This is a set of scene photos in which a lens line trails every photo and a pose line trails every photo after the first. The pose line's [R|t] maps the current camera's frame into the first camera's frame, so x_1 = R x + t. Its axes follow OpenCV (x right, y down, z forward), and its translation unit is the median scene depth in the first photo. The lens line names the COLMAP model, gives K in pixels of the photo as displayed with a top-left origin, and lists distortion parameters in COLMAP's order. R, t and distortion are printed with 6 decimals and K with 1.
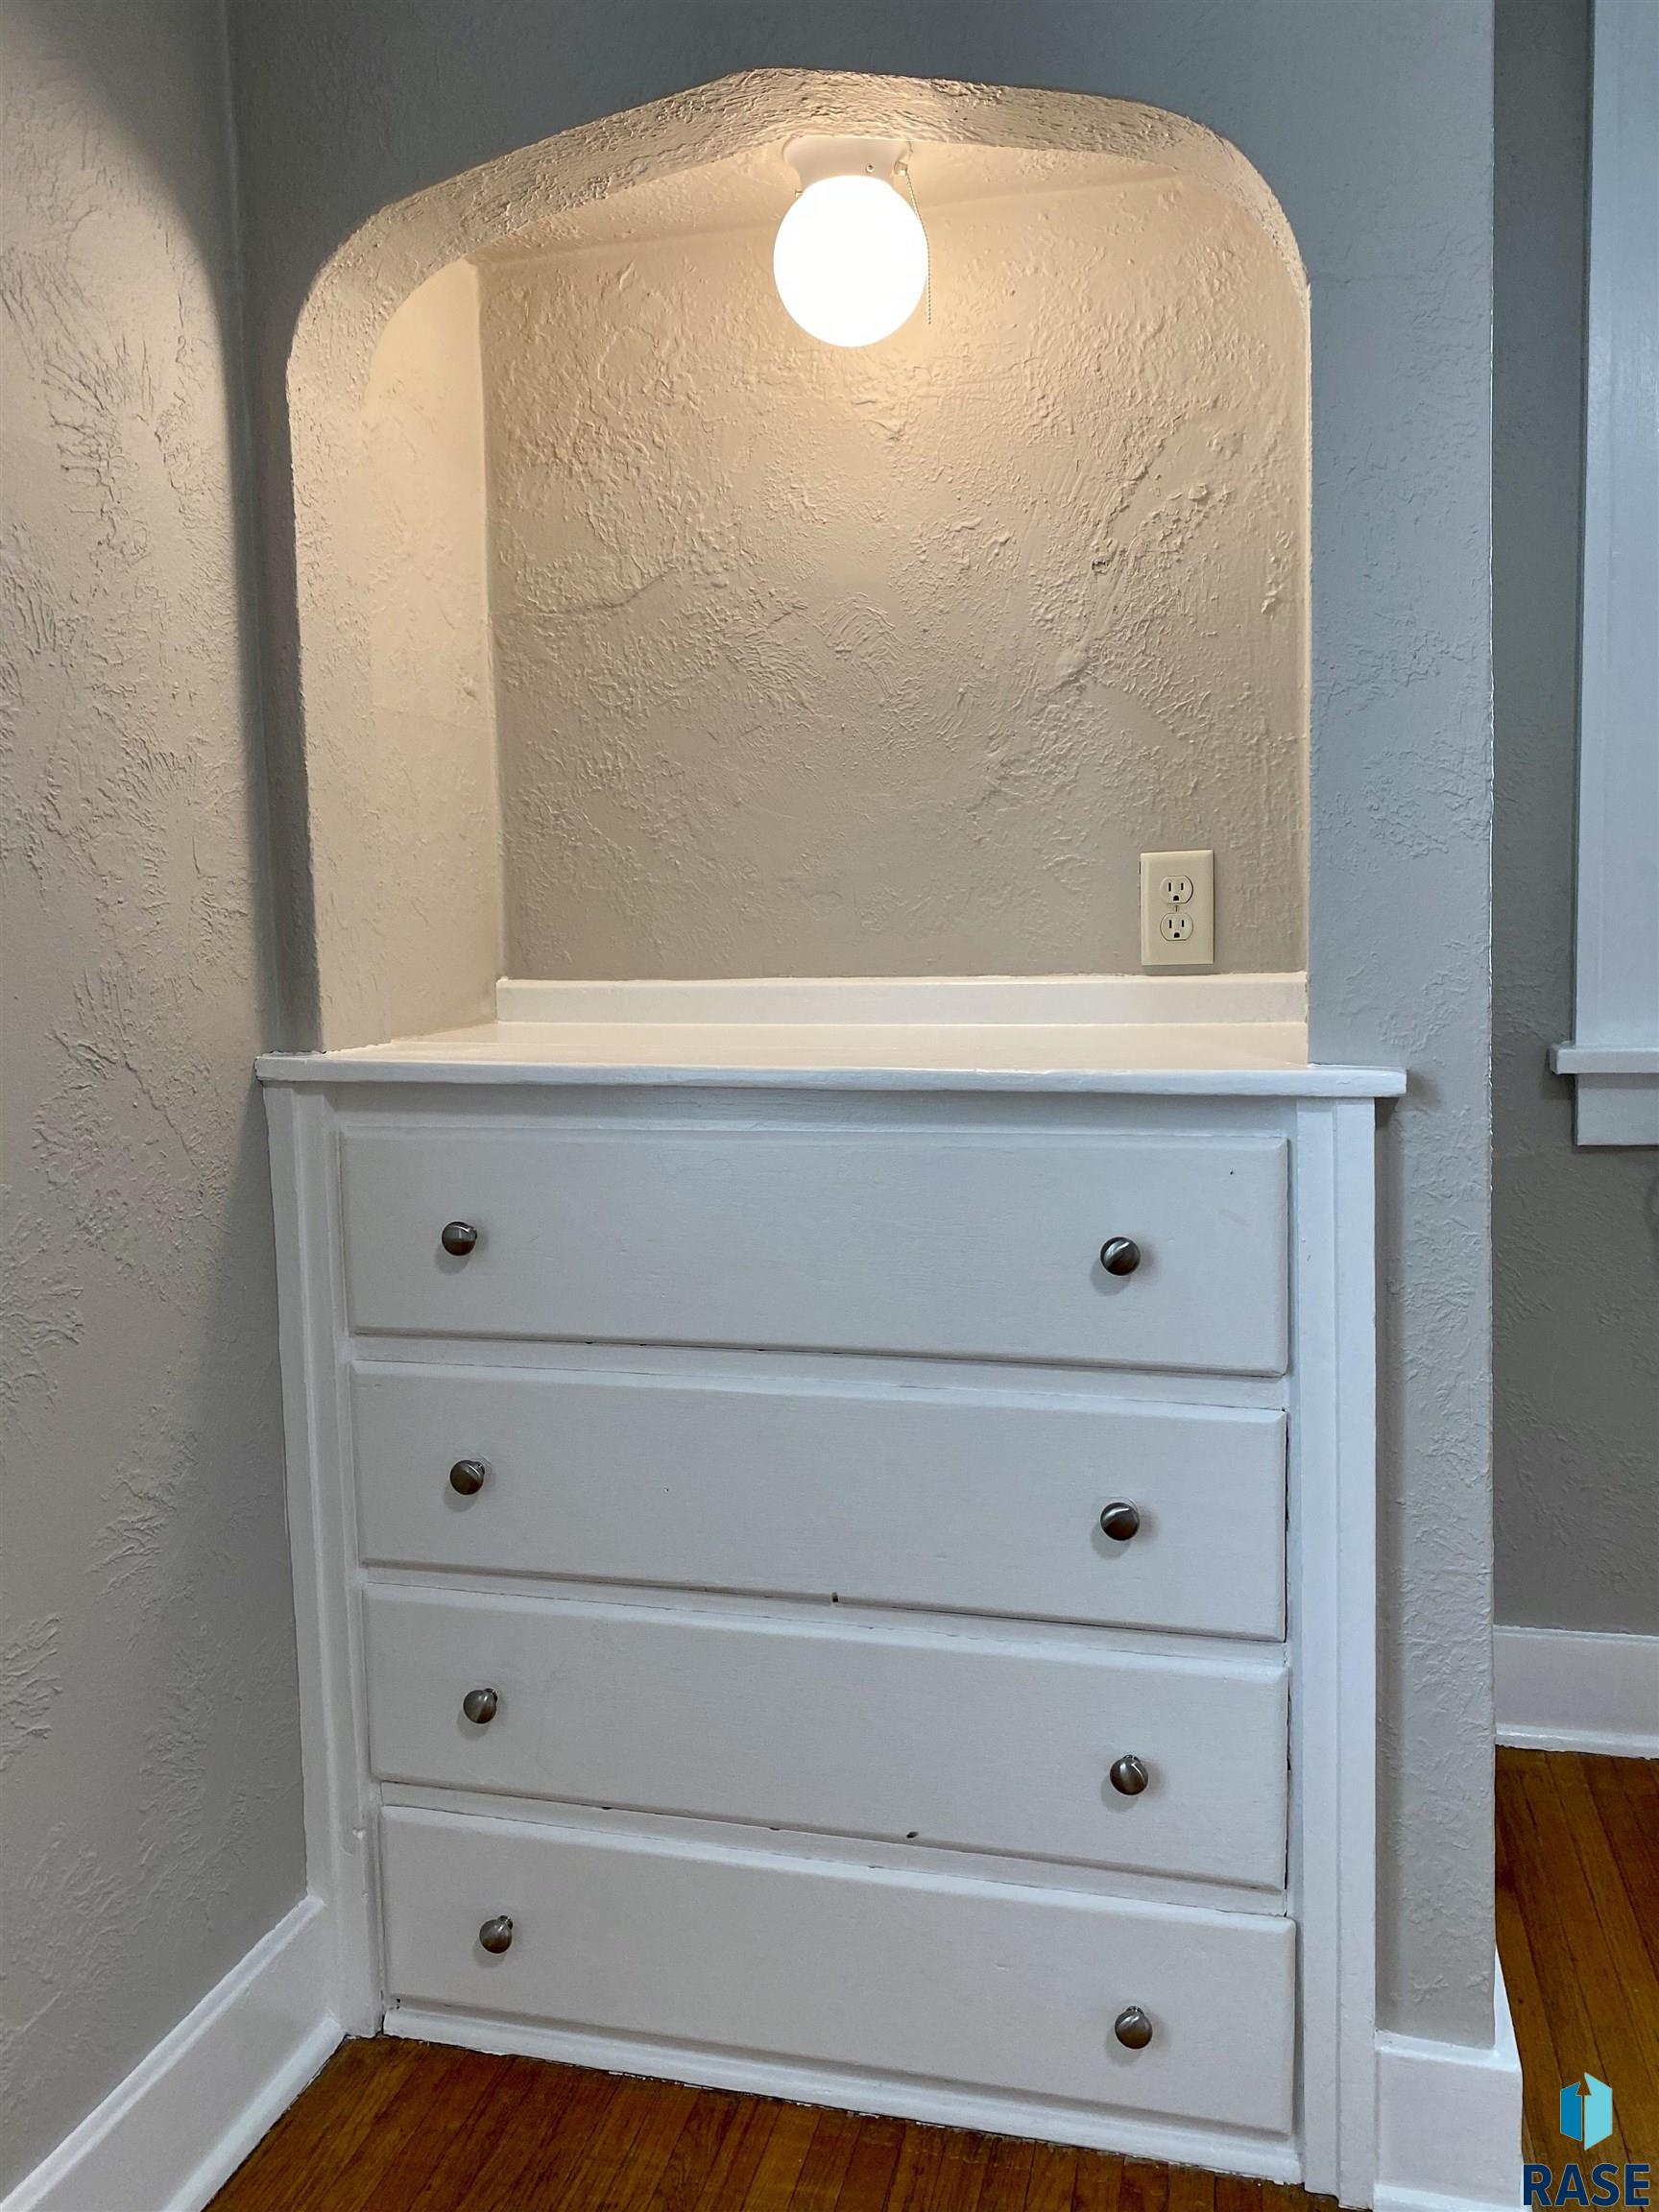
lens RADIAL K [[1733.0, 0, 829.5], [0, 1733.0, 1106.0], [0, 0, 1]] dist [-0.013979, -0.004613]
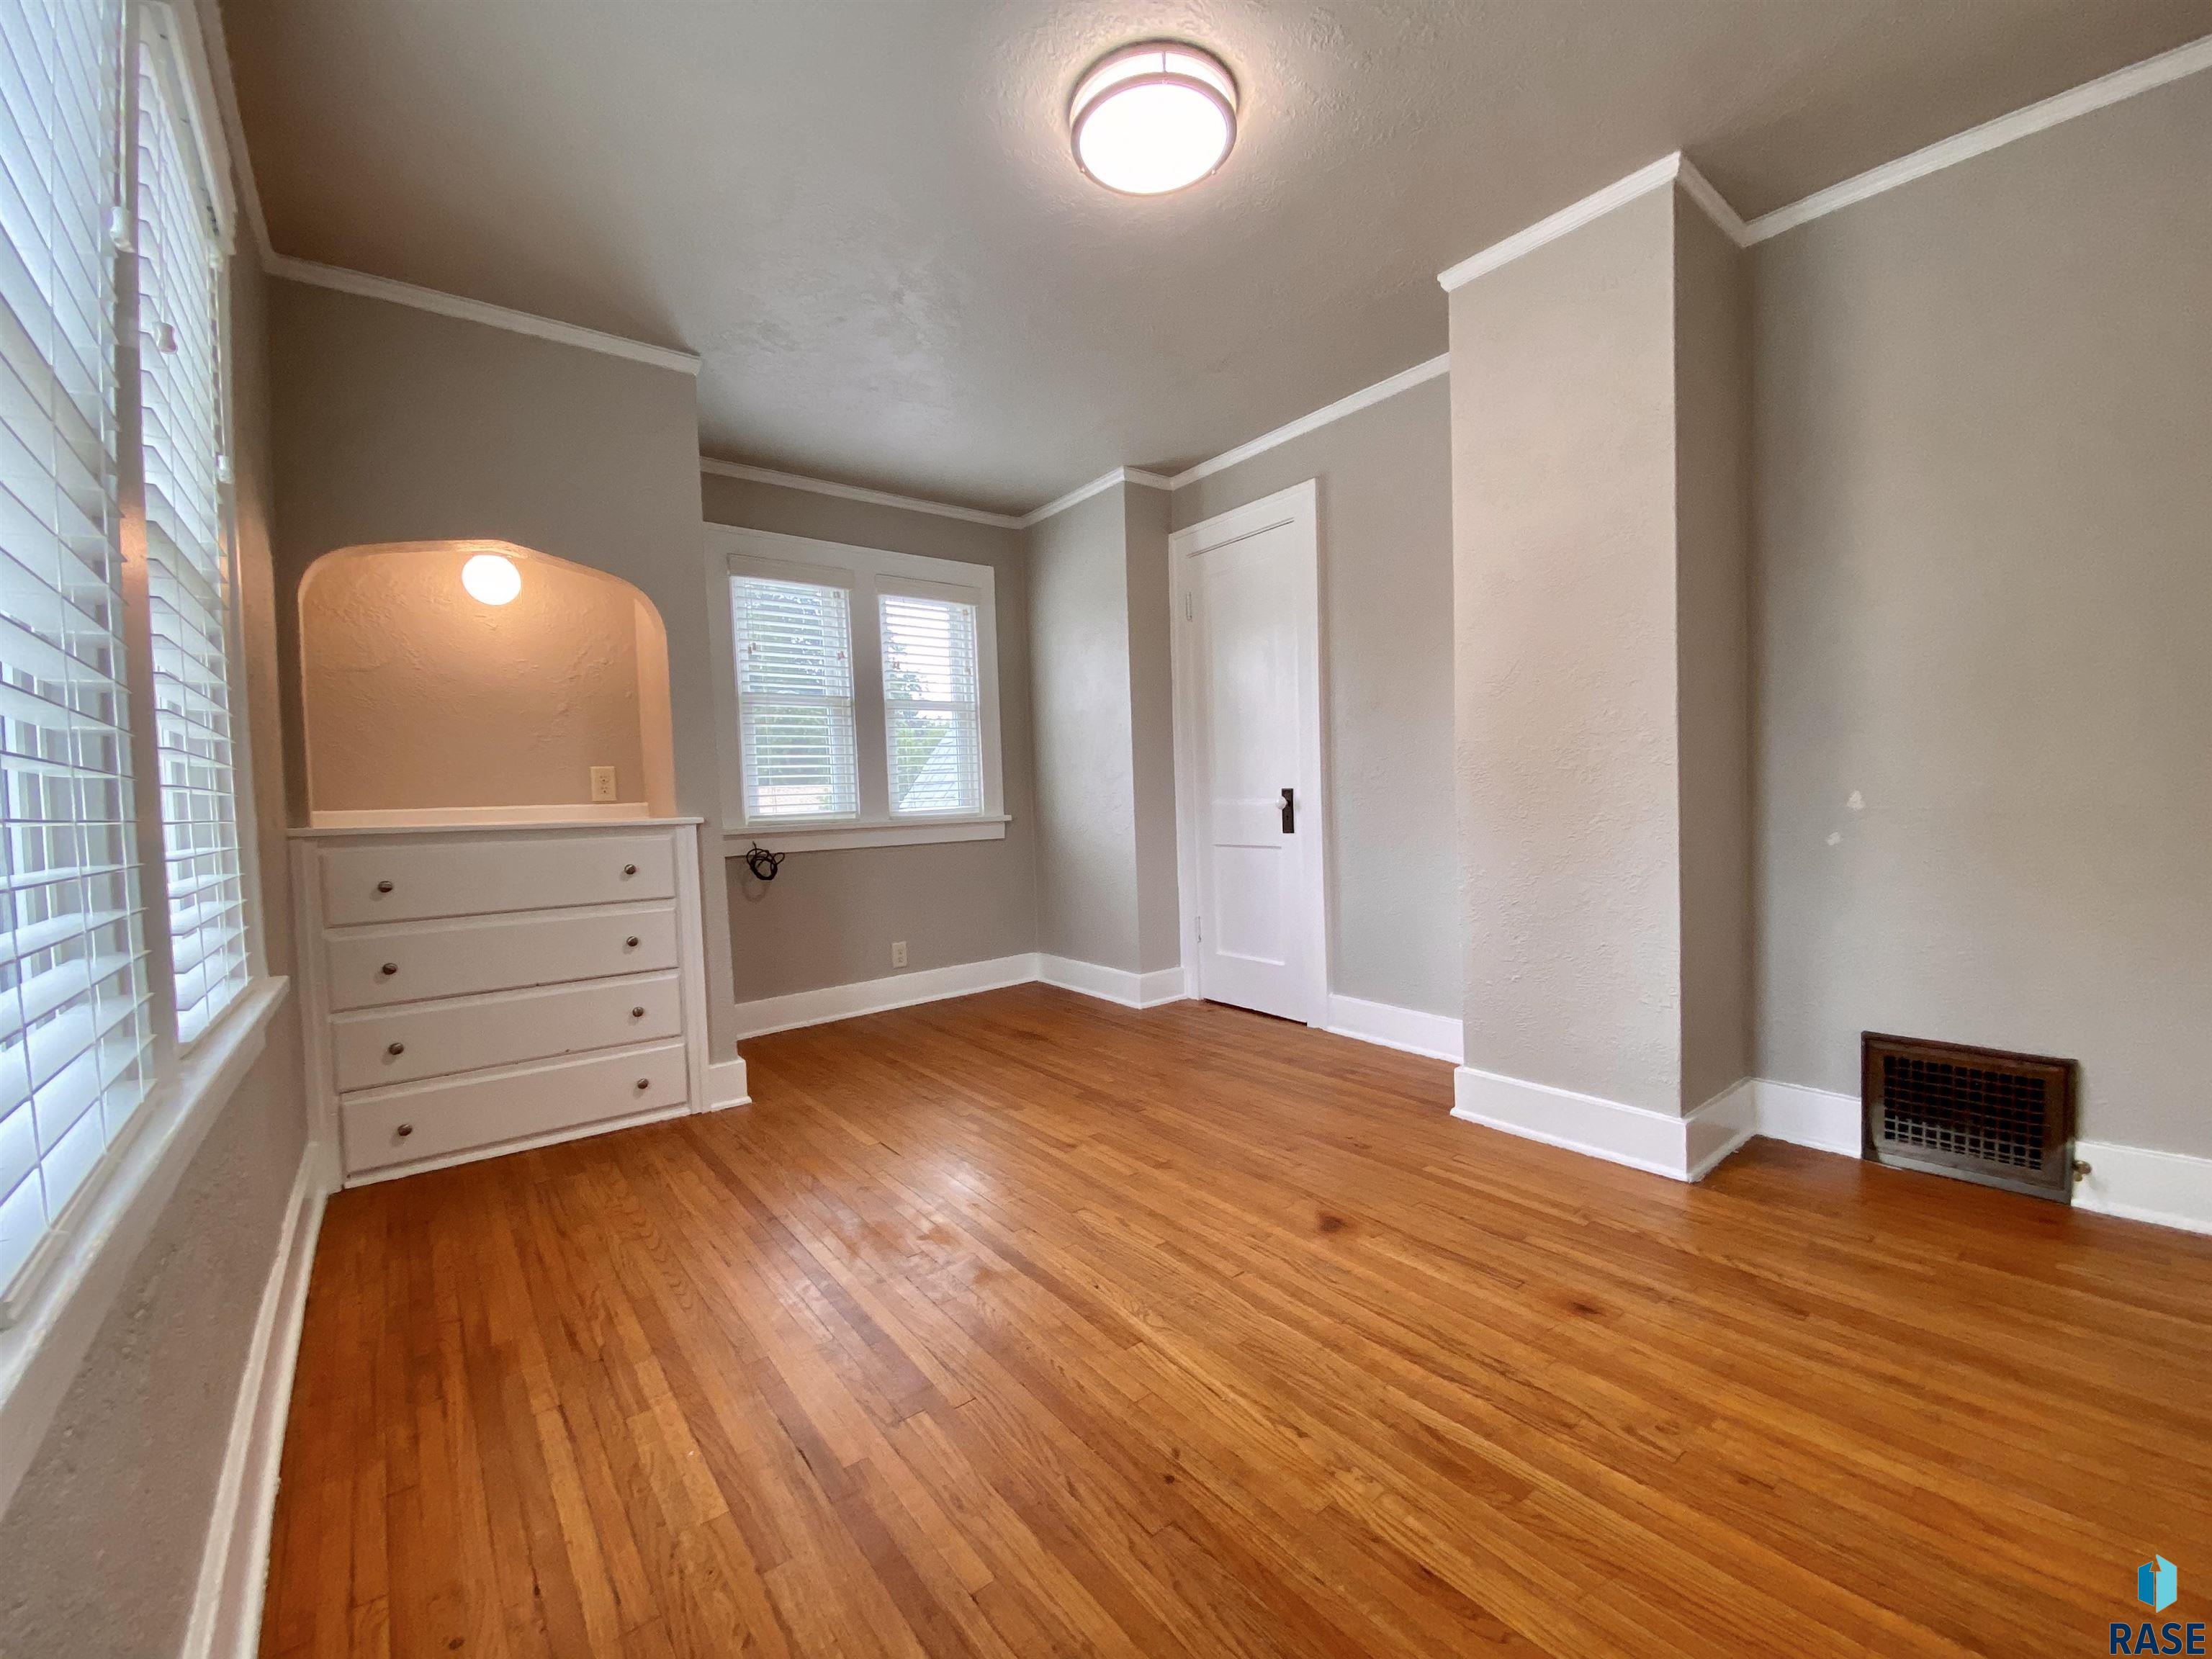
lens RADIAL K [[903.6, 0, 1101.8], [0, 903.6, 830.8], [0, 0, 1]] dist [0.017940, -0.012480]
pose [[0.598932, -0.028895, 0.800278, -0.706193], [0.104319, 0.993648, -0.042195, 0.170871], [-0.793976, 0.108756, 0.598142, -0.899135]]
